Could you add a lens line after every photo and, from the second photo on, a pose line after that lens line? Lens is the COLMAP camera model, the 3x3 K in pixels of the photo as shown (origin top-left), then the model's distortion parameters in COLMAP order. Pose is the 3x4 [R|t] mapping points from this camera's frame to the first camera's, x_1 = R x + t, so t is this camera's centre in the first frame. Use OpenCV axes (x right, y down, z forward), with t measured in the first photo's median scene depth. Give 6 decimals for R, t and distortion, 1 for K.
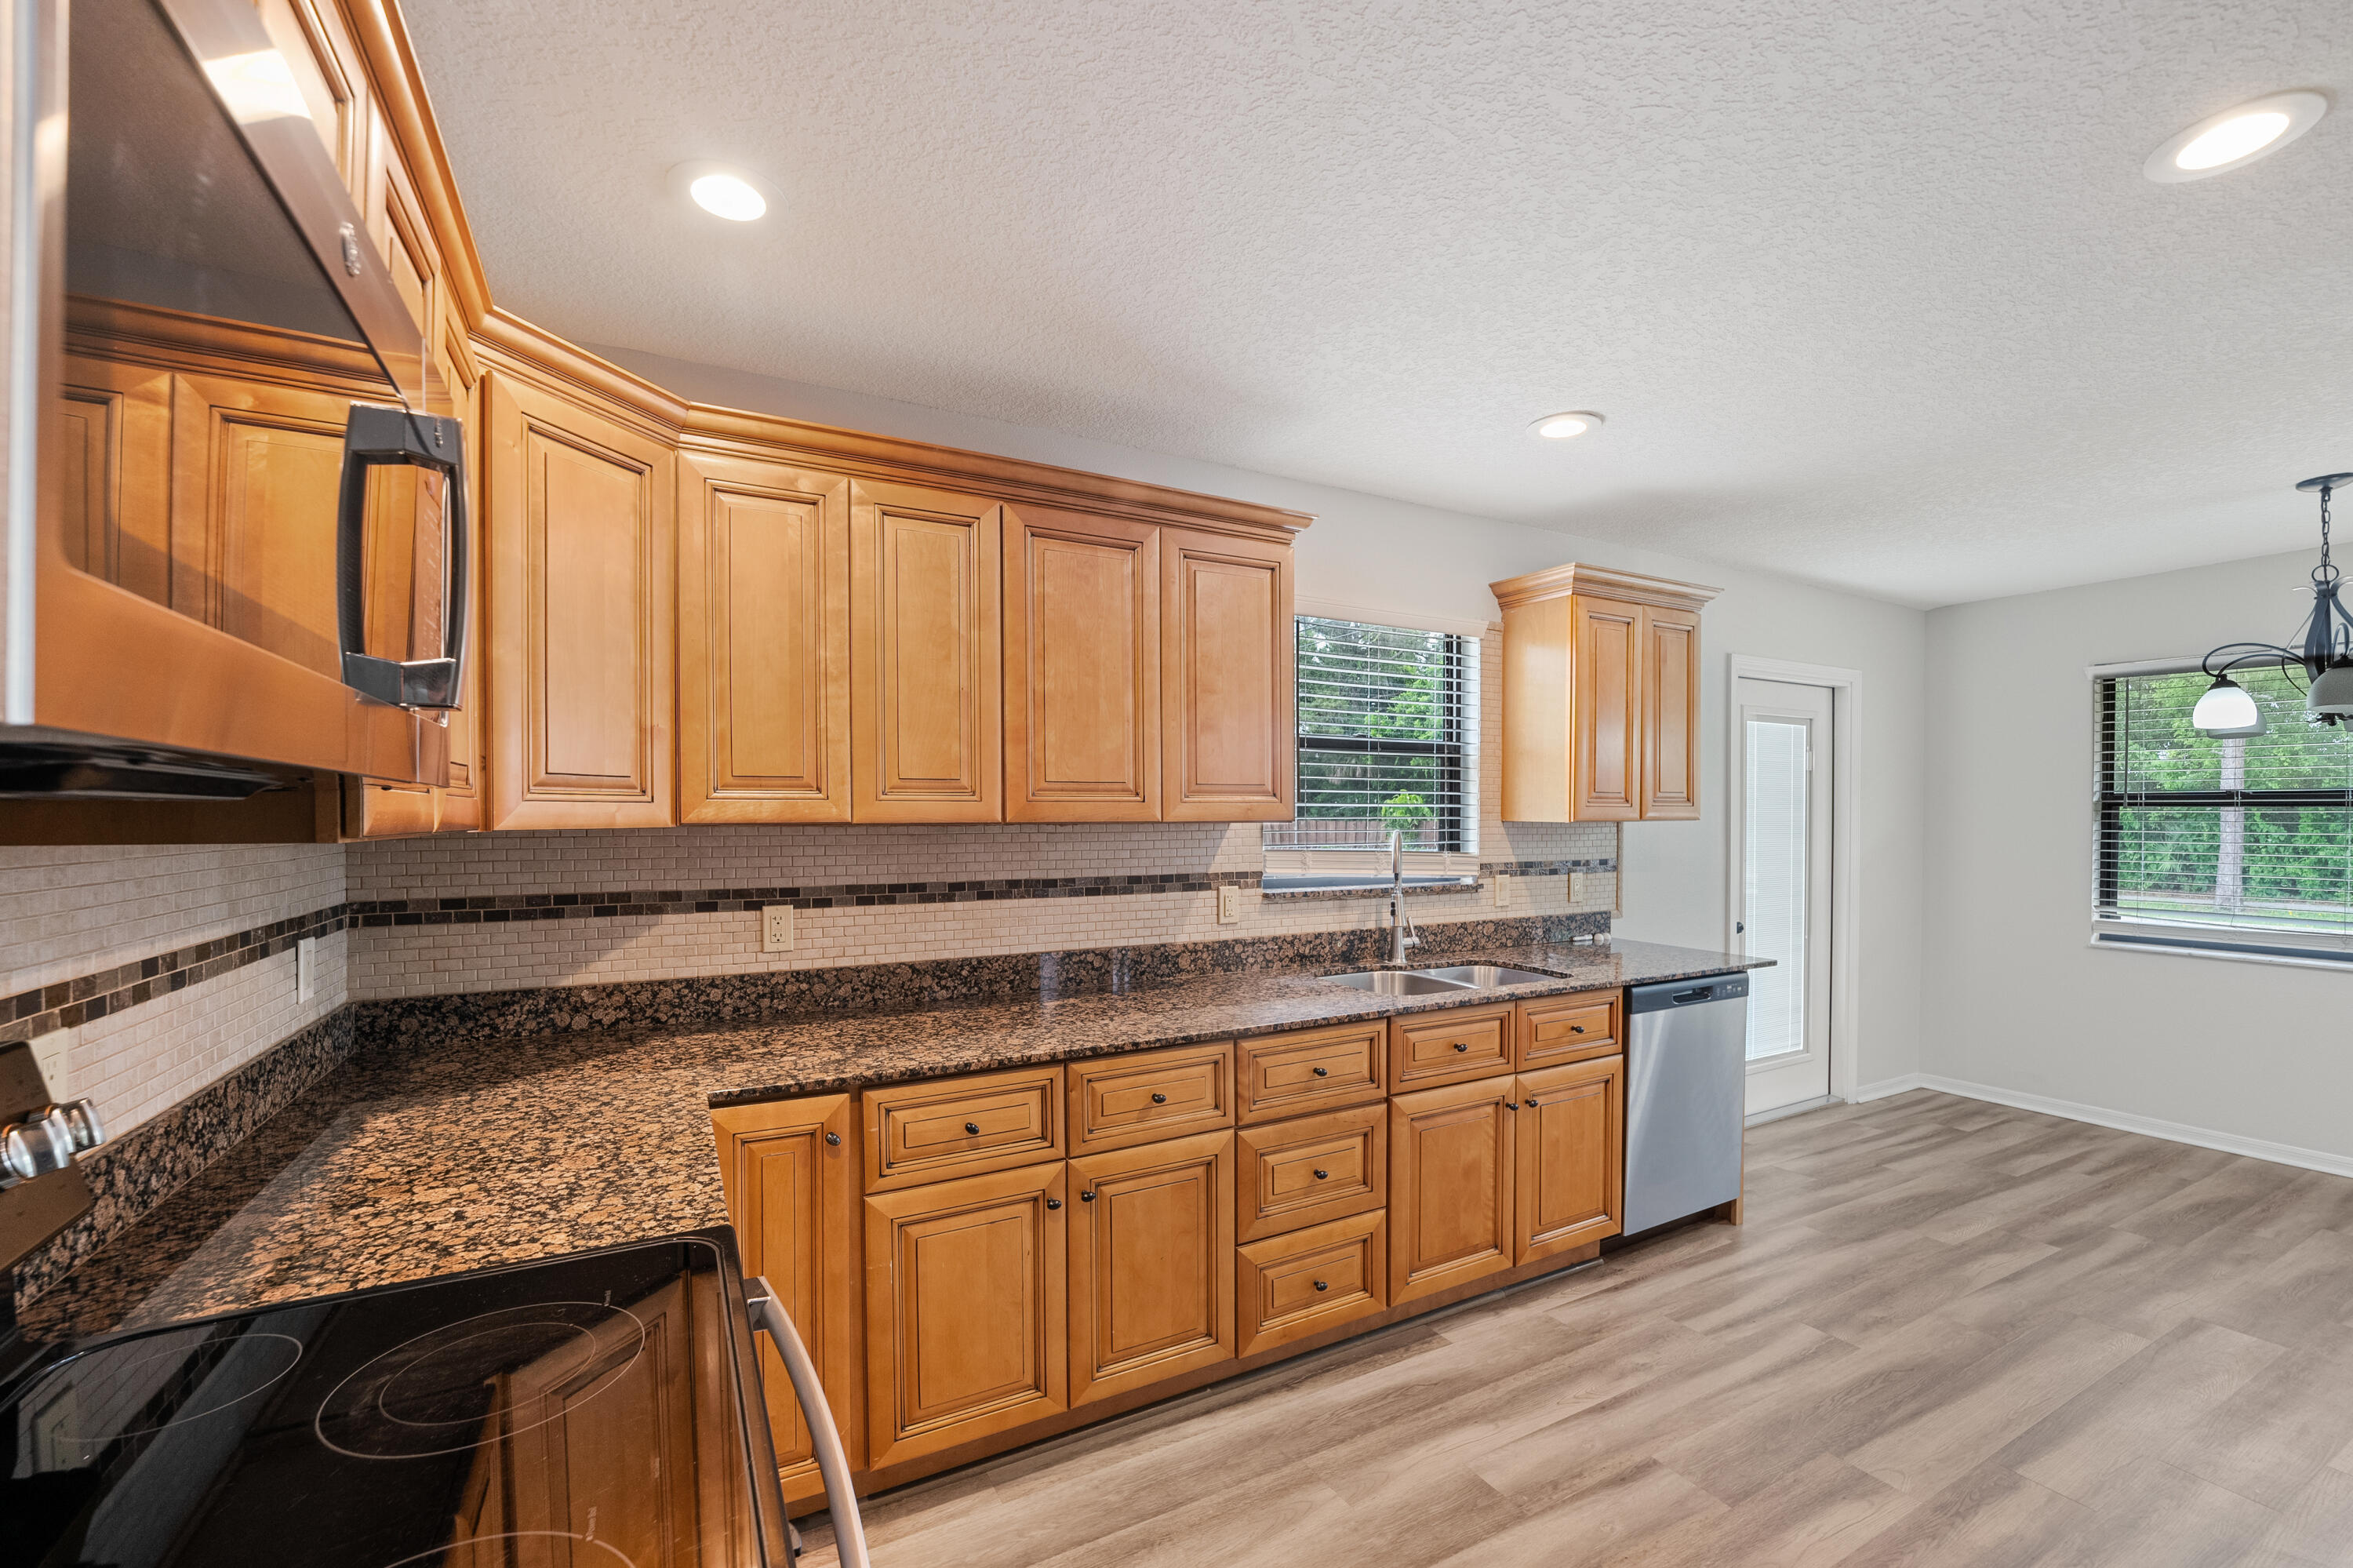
lens RADIAL K [[964.8, 0, 1173.7], [0, 964.8, 826.5], [0, 0, 1]] dist [-0.023372, 0.002948]
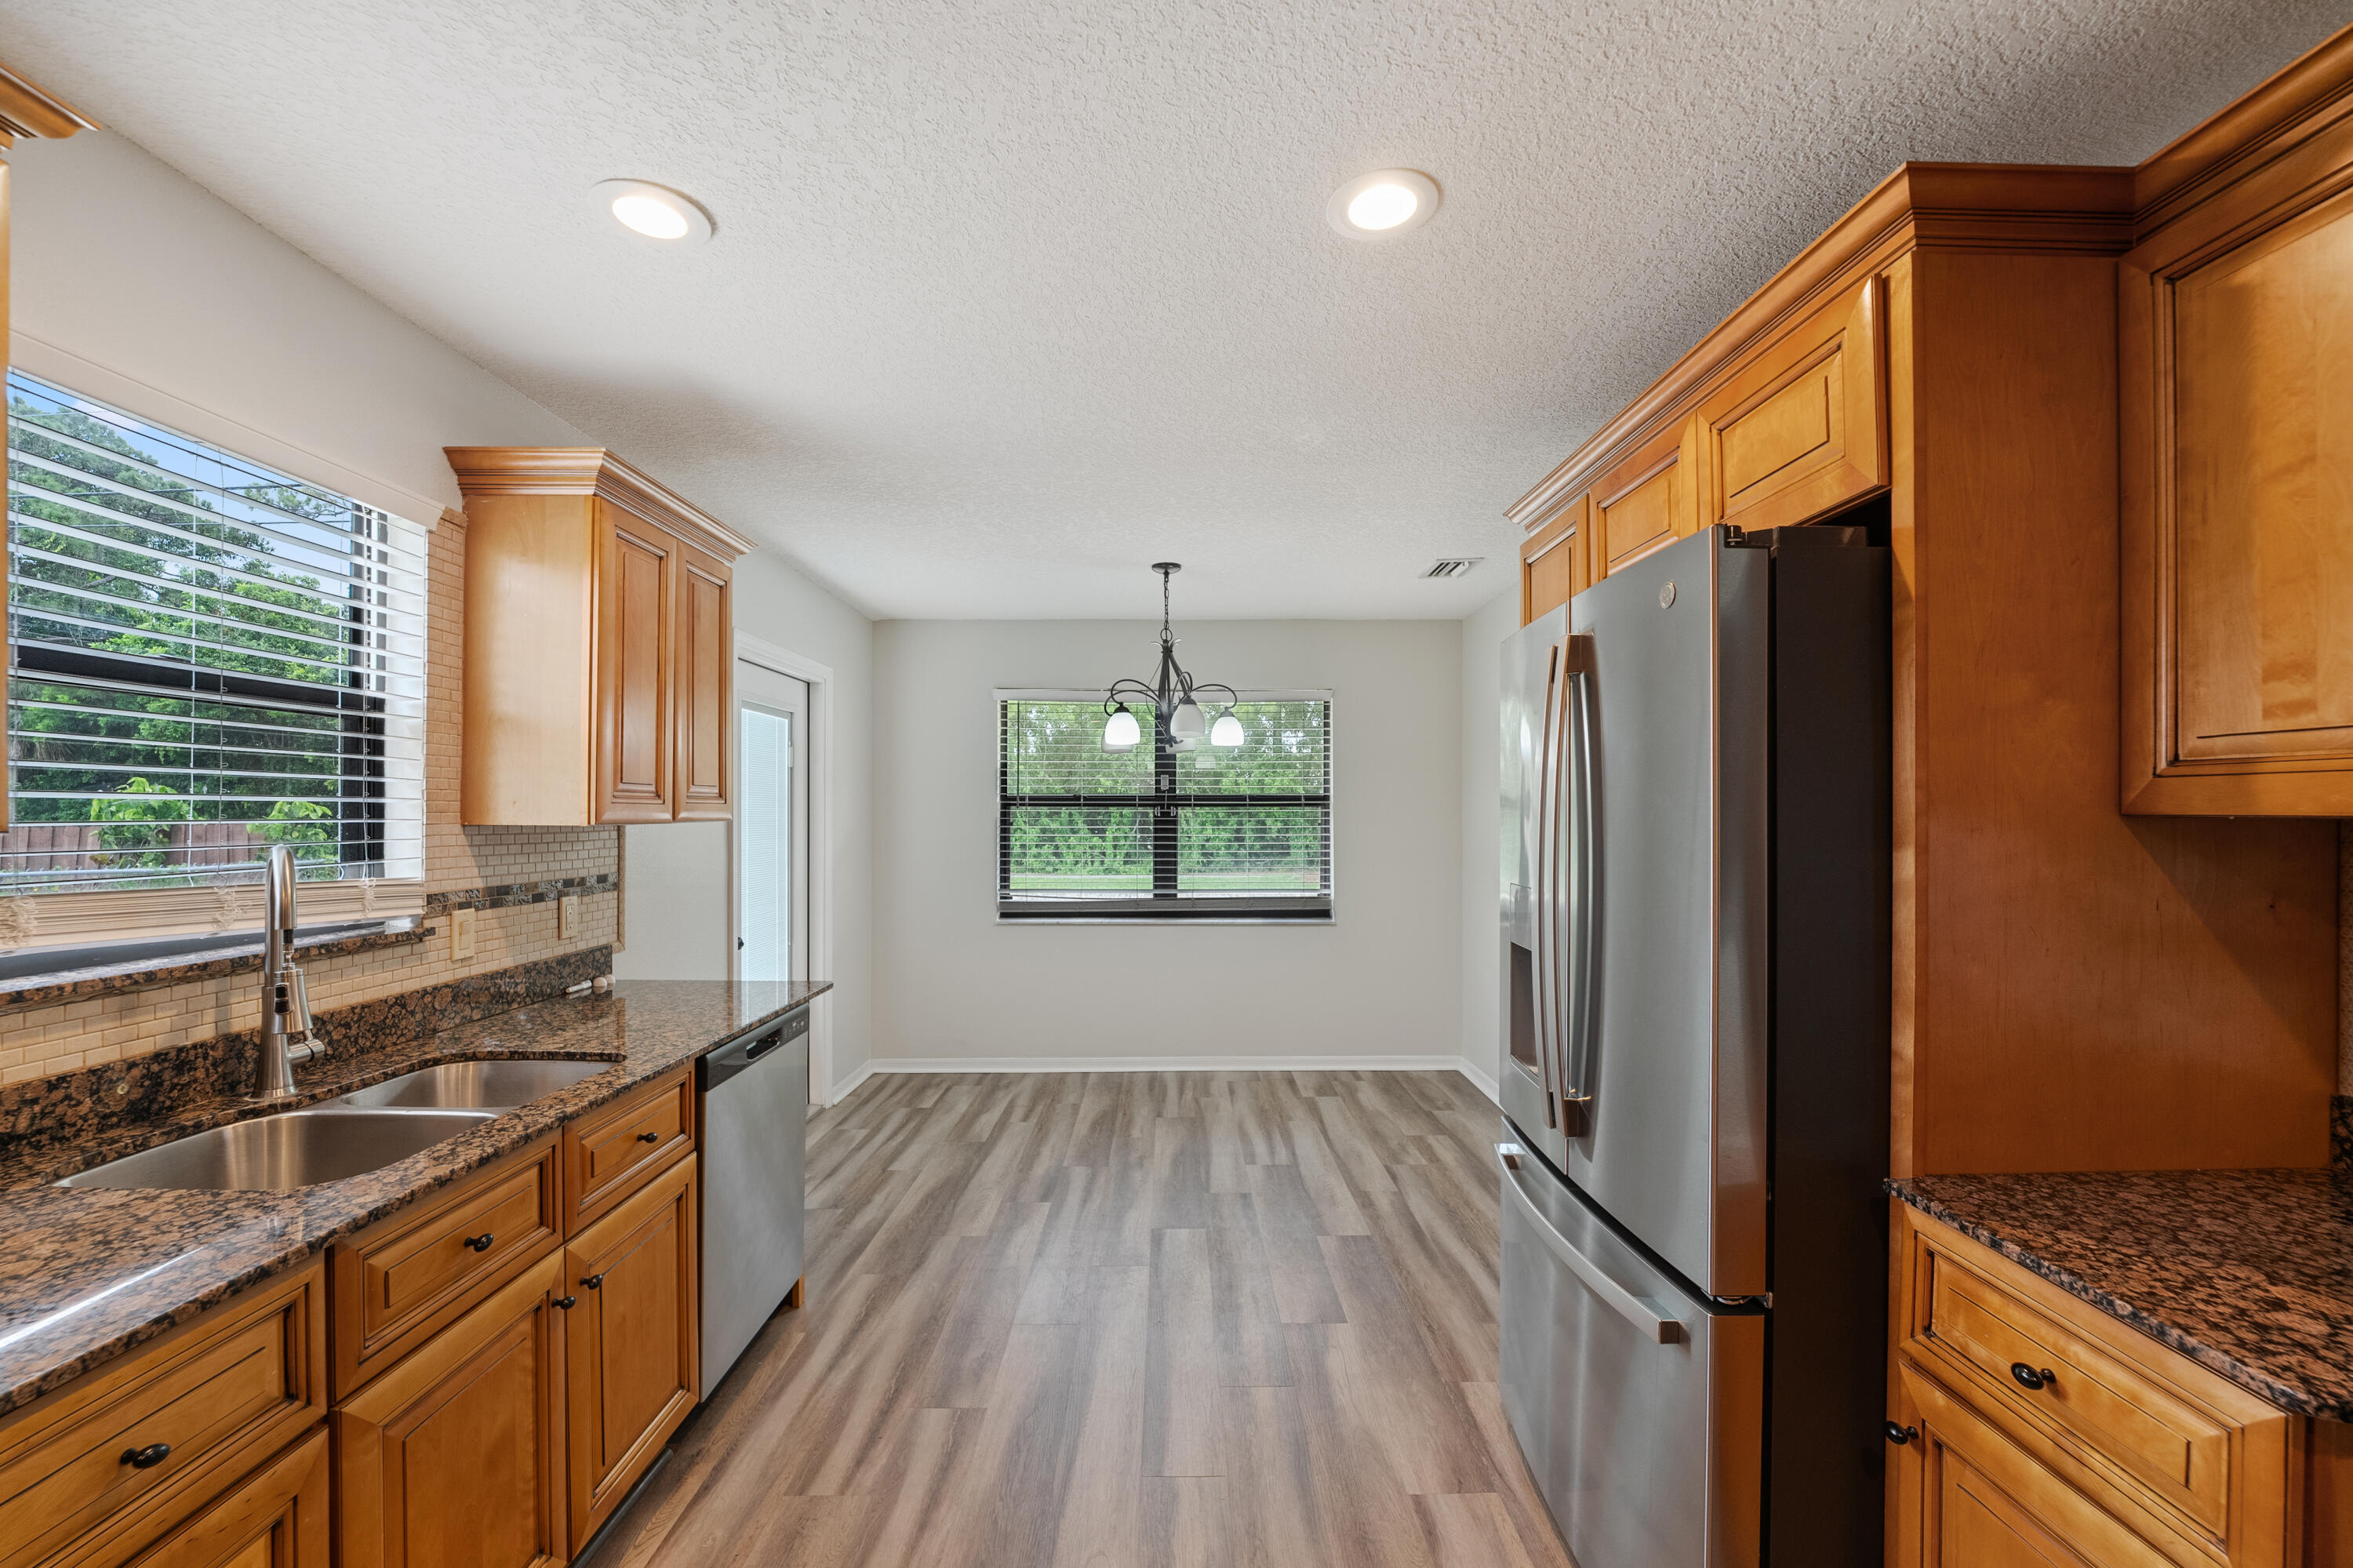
lens RADIAL K [[964.8, 0, 1174.6], [0, 964.8, 808.5], [0, 0, 1]] dist [-0.023372, 0.002948]
pose [[0.469243, 0.002799, 0.883064, 0.006988], [0.011987, 0.999883, -0.009539, -0.006444], [-0.882988, 0.015061, 0.469155, 0.389193]]
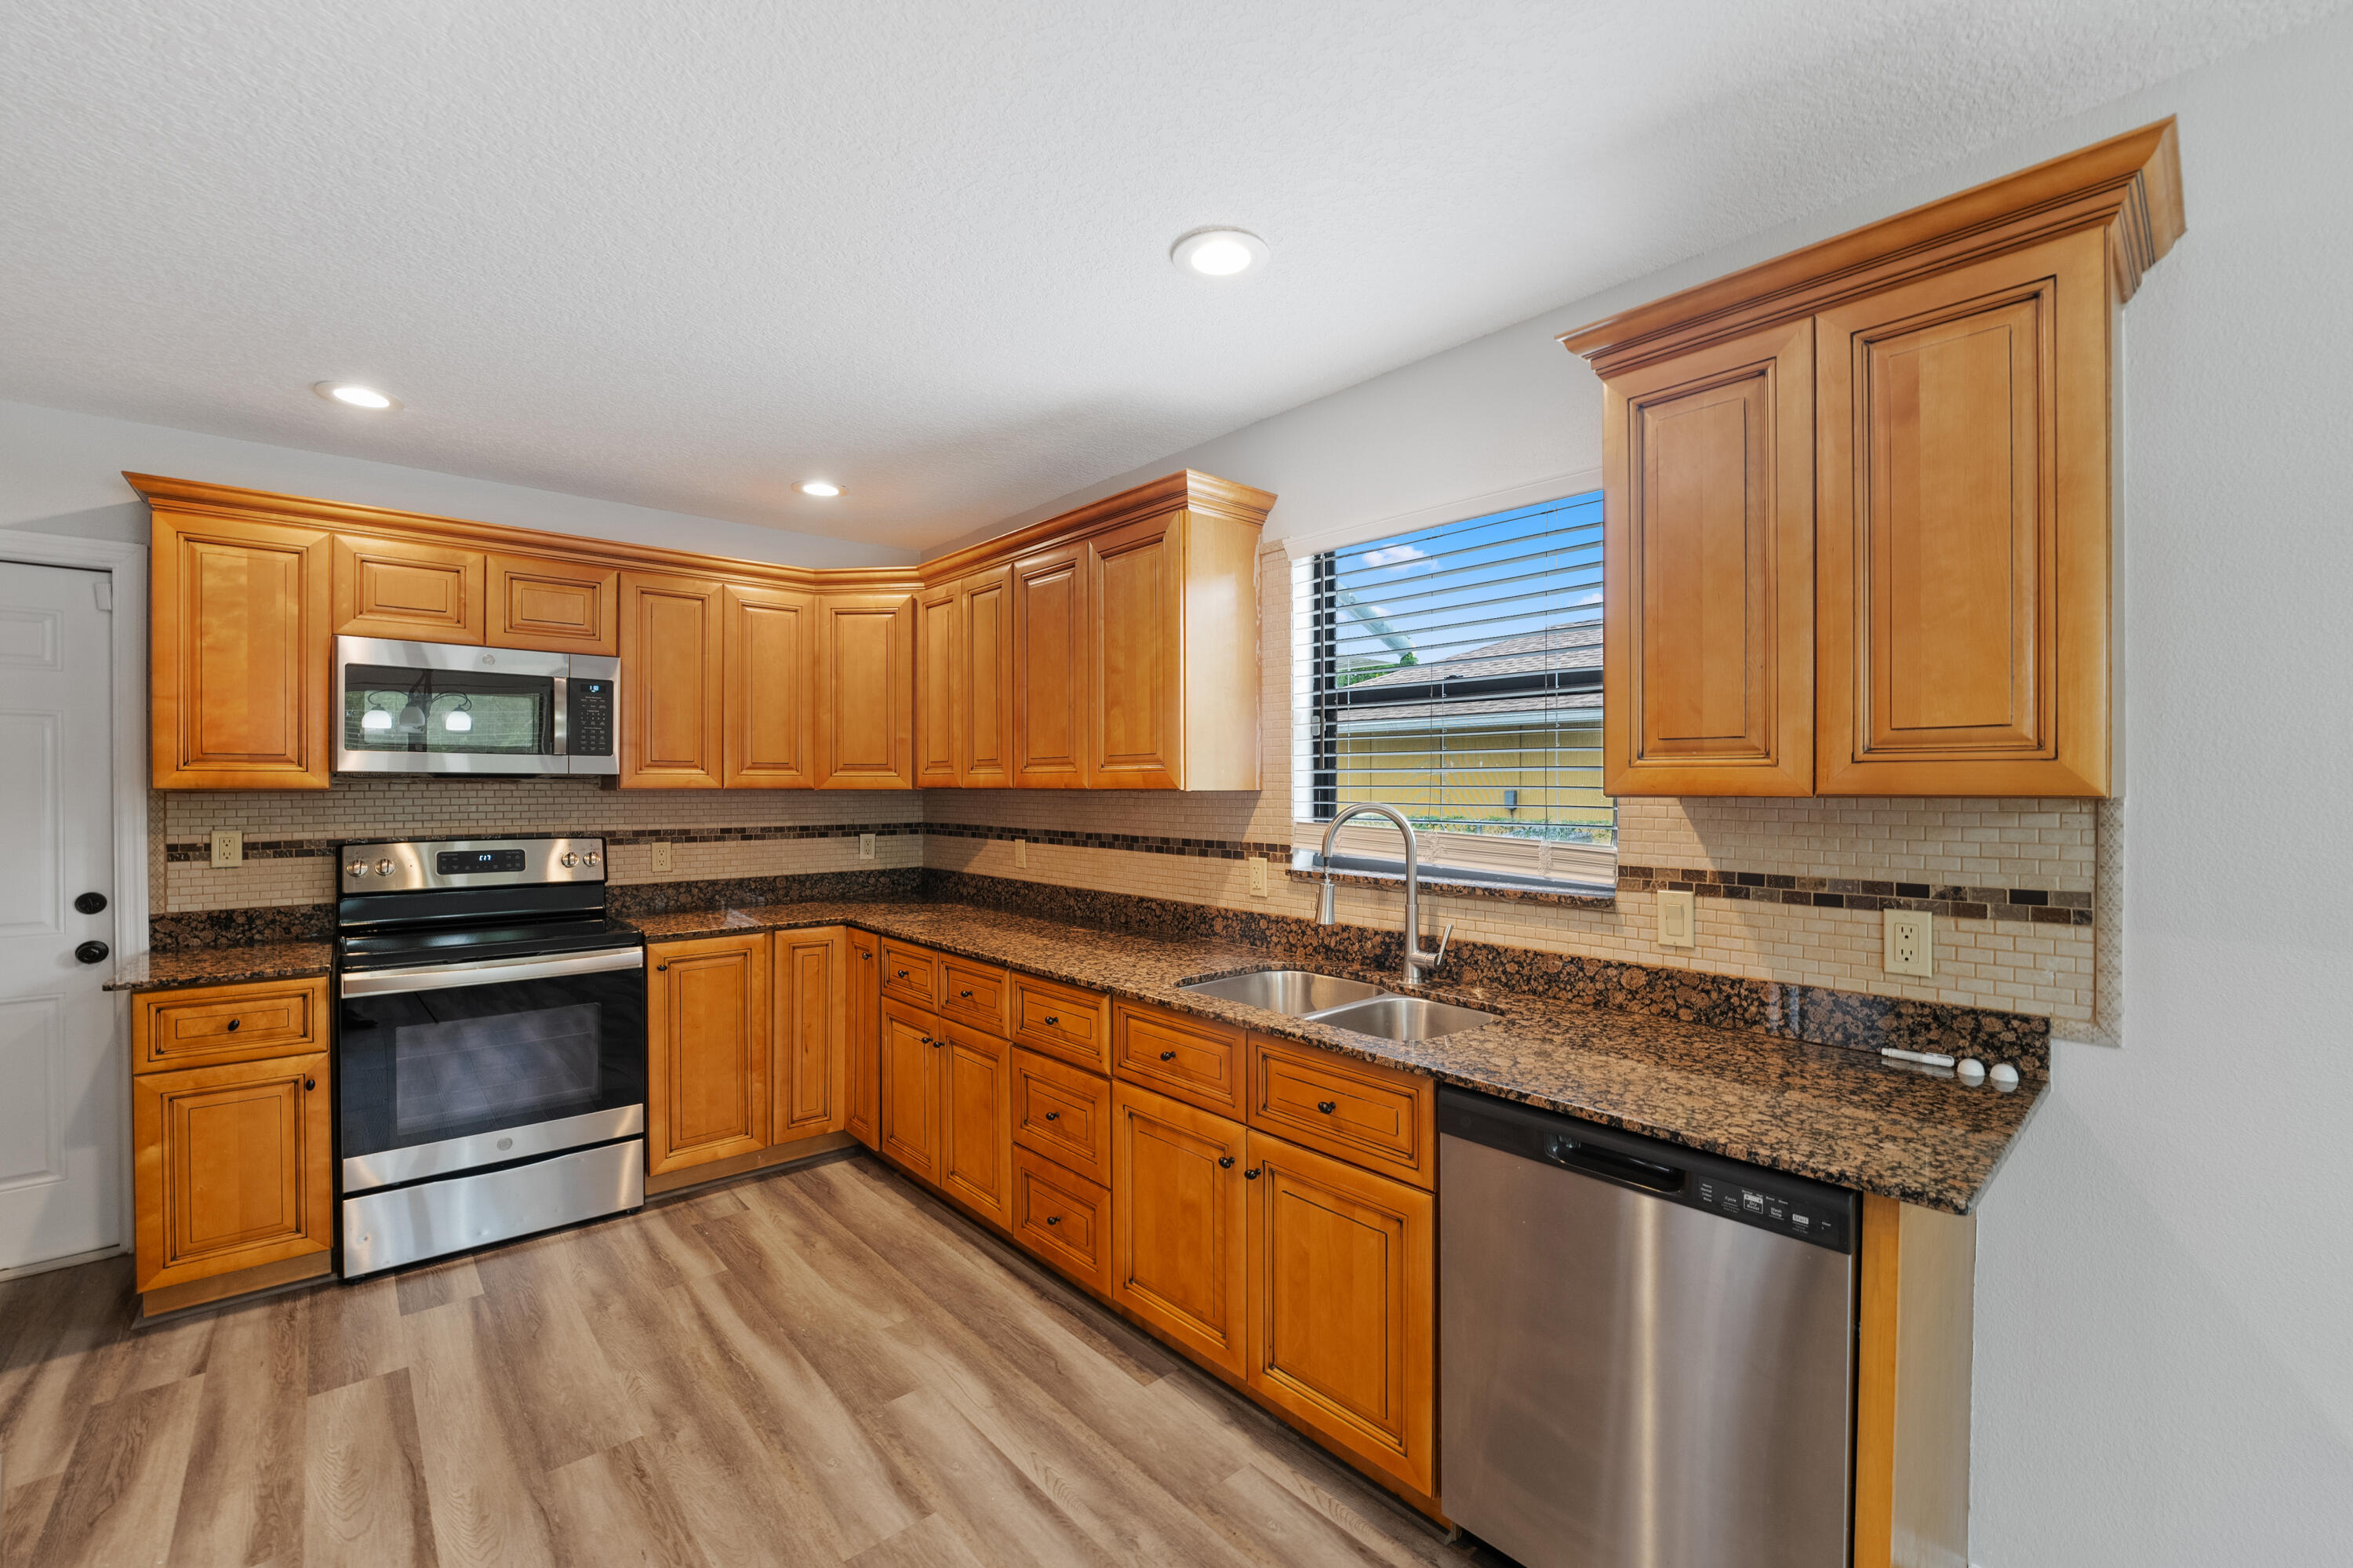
lens RADIAL K [[964.8, 0, 1178.9], [0, 964.8, 791.1], [0, 0, 1]] dist [-0.023372, 0.002948]
pose [[0.233472, 0.007625, -0.972334, 1.111654], [-0.012805, 0.999907, 0.004767, -0.008926], [0.972279, 0.011337, 0.233548, 0.795473]]
